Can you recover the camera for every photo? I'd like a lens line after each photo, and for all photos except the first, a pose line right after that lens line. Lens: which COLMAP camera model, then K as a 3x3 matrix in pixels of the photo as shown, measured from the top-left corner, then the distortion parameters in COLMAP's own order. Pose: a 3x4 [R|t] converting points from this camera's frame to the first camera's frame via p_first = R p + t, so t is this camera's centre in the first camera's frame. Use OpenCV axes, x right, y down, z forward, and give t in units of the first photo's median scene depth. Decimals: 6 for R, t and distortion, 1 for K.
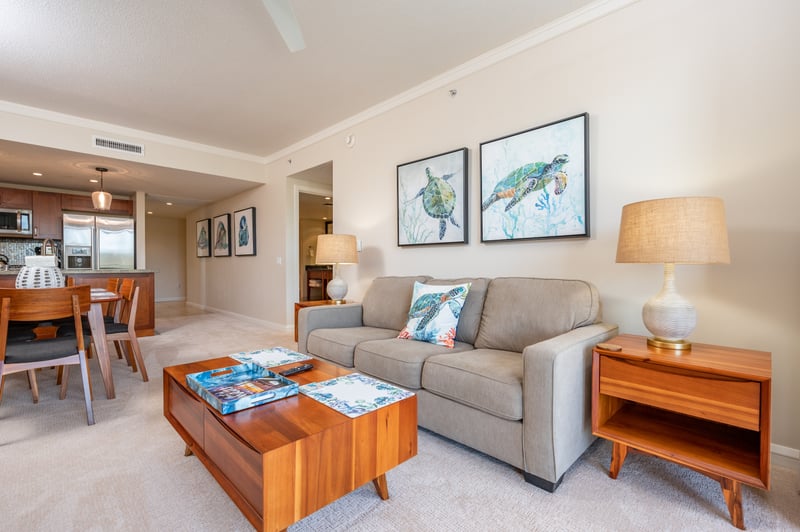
lens RADIAL K [[362.6, 0, 393.5], [0, 362.6, 264.7], [0, 0, 1]] dist [0.000688, 0.001777]
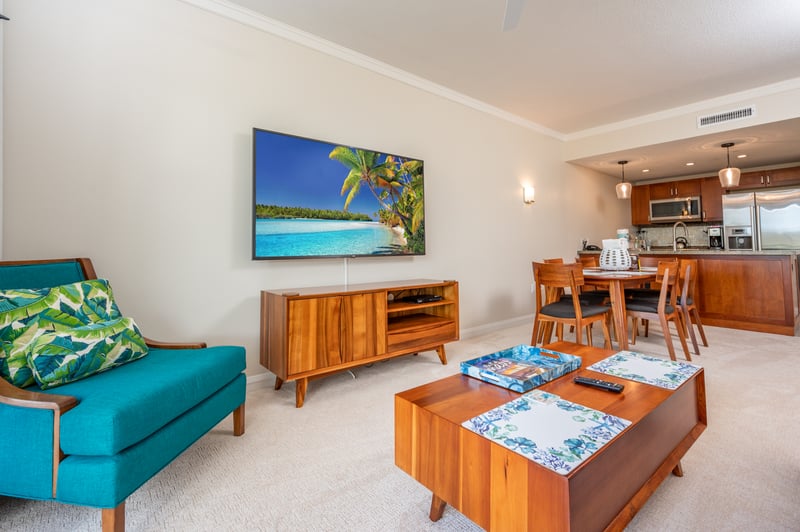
lens RADIAL K [[362.6, 0, 408.9], [0, 362.6, 230.1], [0, 0, 1]] dist [0.000688, 0.001777]
pose [[-0.080620, -0.049415, -0.995519, 0.195873], [0.007975, 0.998706, -0.050219, 0.000722], [0.996713, -0.011988, -0.080122, 0.239942]]
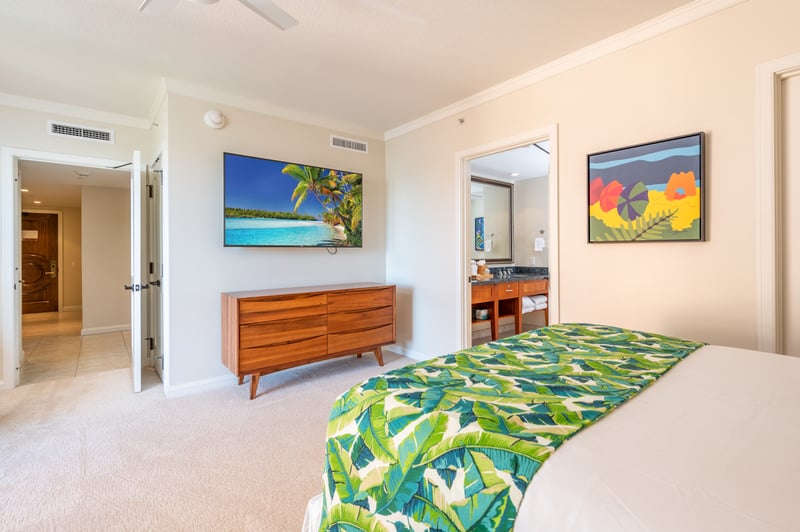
lens RADIAL K [[362.6, 0, 400.1], [0, 362.6, 253.5], [0, 0, 1]] dist [0.000688, 0.001777]
pose [[-0.098642, 0.008360, -0.995088, 0.296452], [-0.005260, 0.999946, 0.008922, 0.010893], [0.995109, 0.006114, -0.098593, 0.323668]]
